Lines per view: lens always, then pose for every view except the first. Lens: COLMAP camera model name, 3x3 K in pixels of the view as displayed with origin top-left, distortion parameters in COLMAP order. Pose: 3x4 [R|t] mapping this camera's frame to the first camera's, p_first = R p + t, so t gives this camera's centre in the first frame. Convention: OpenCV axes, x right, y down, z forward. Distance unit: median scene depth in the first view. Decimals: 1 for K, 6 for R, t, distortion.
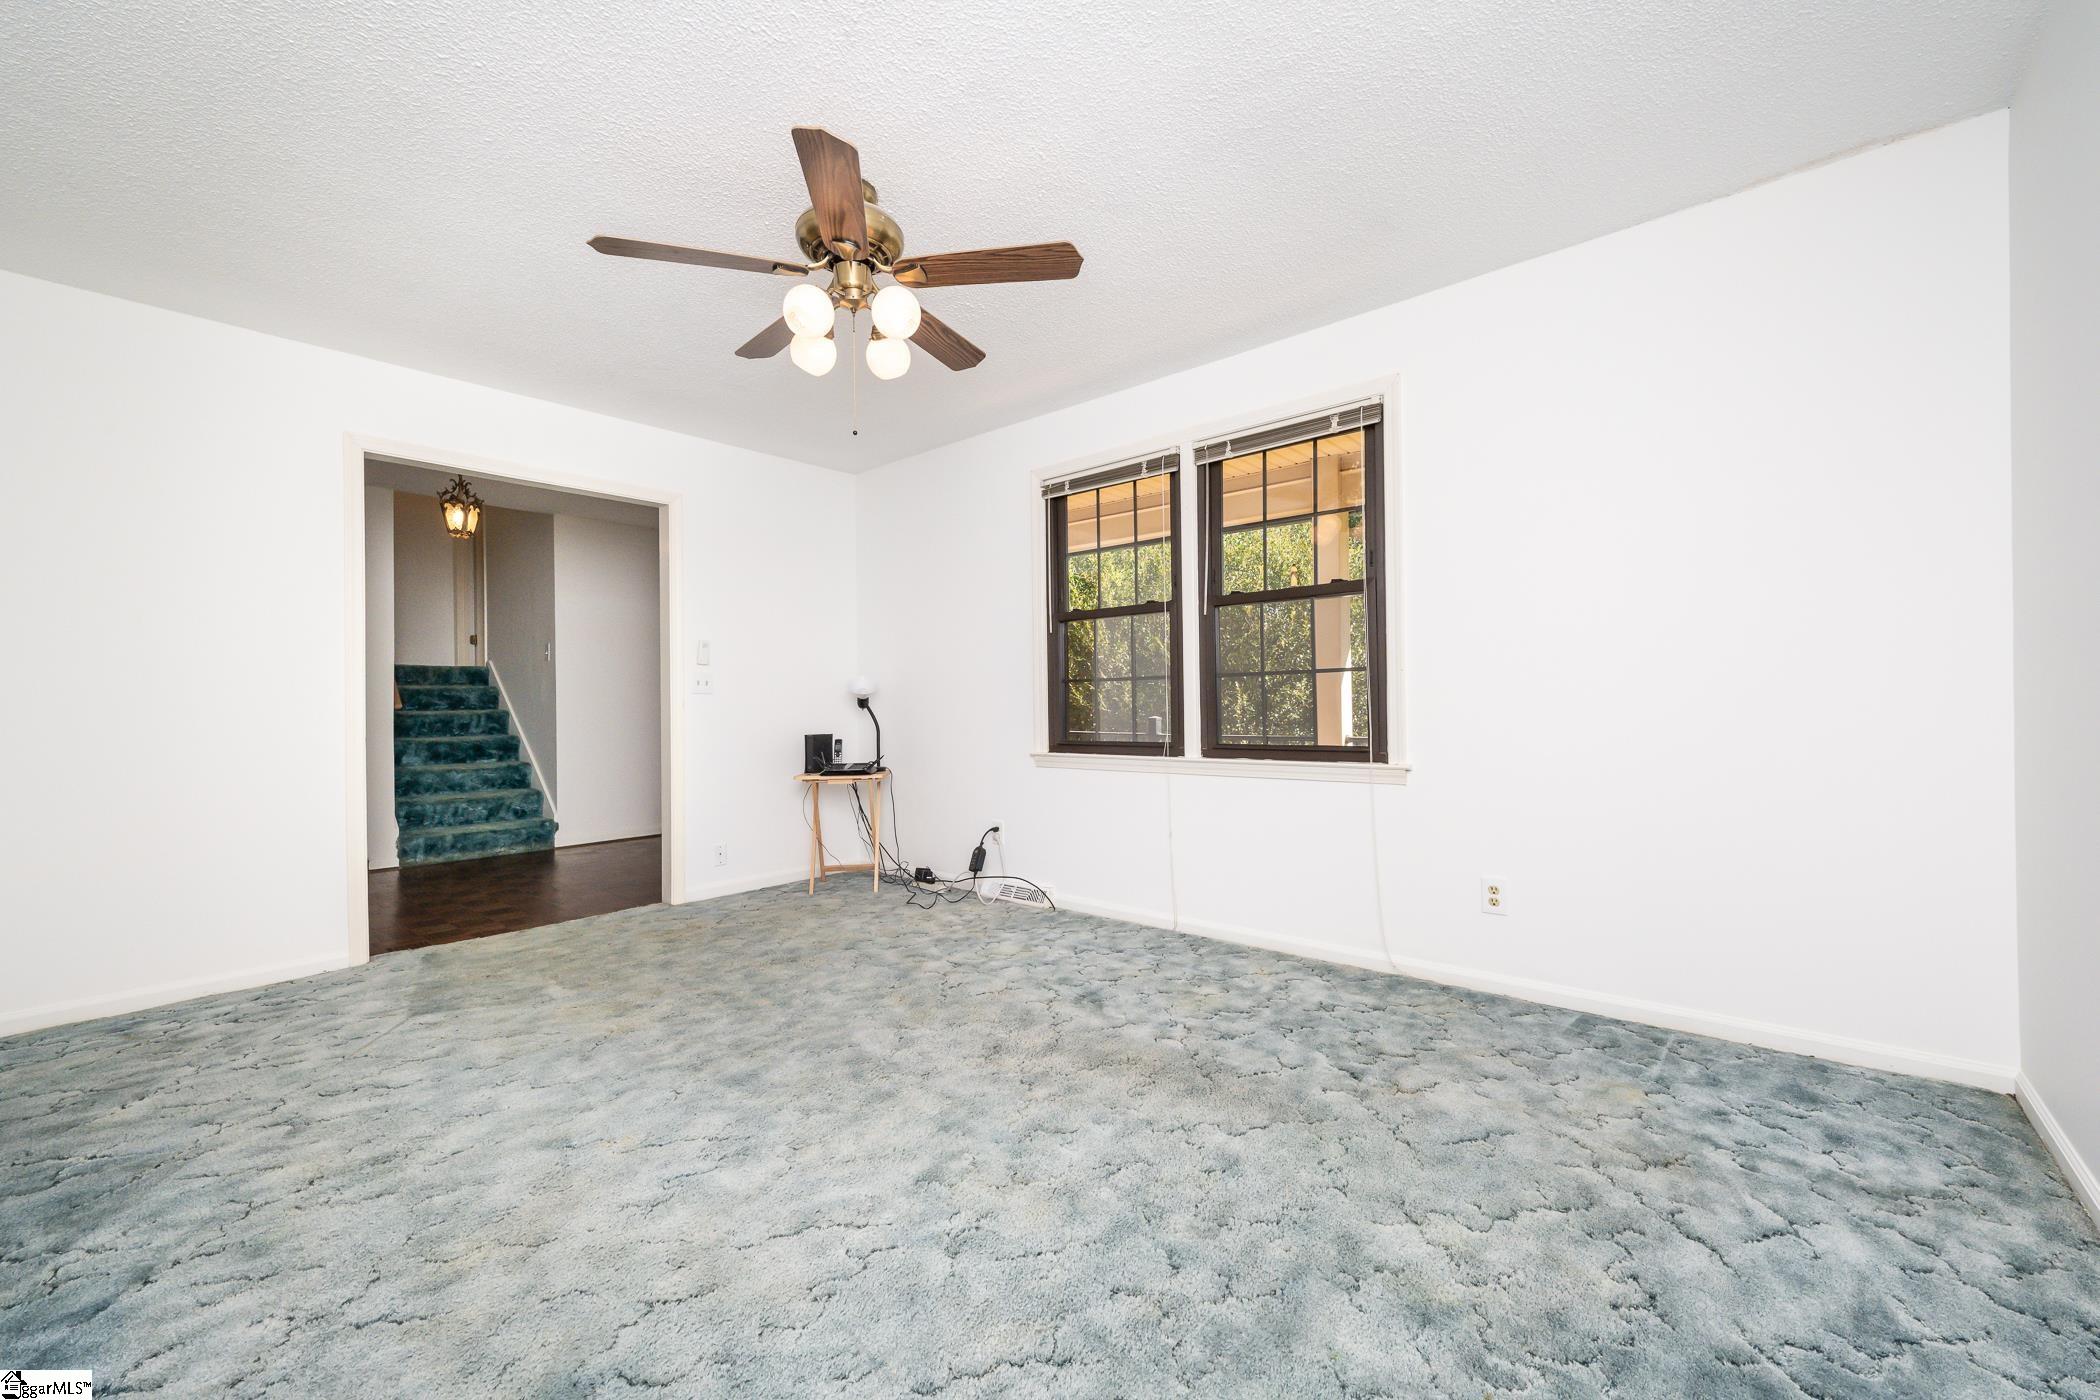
lens RADIAL K [[831.6, 0, 1045.6], [0, 831.6, 716.3], [0, 0, 1]] dist [0.004327, 0.000366]
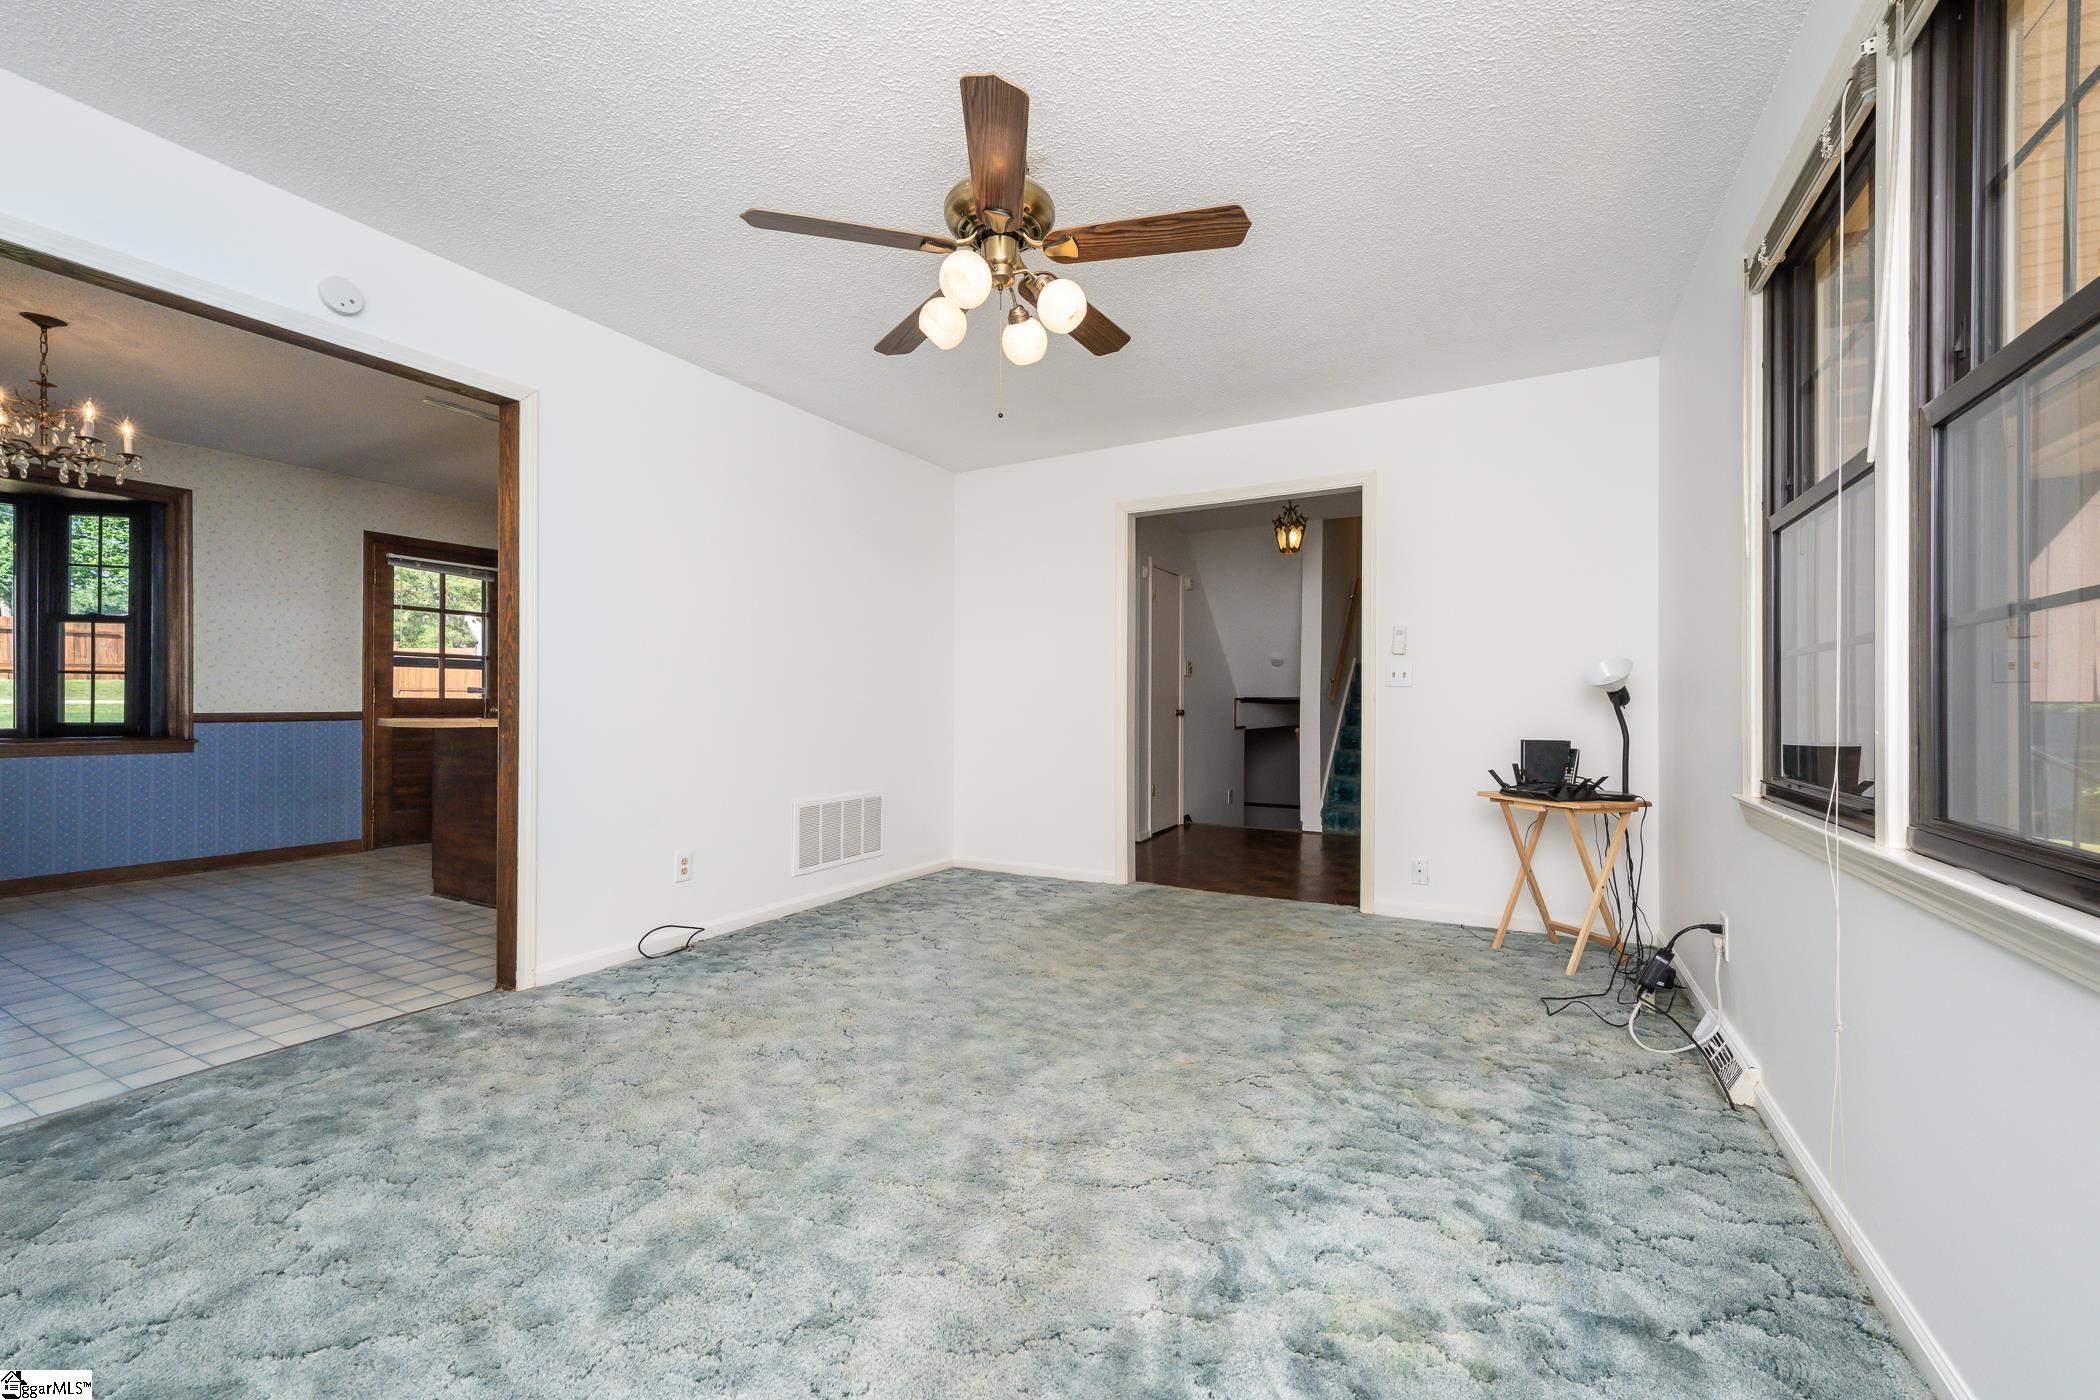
lens RADIAL K [[831.6, 0, 1055.3], [0, 831.6, 710.2], [0, 0, 1]] dist [0.004327, 0.000366]
pose [[0.214263, 0.019018, -0.976591, 0.582461], [-0.019479, 0.999695, 0.015195, -0.012076], [0.976582, 0.015767, 0.214568, 0.692162]]
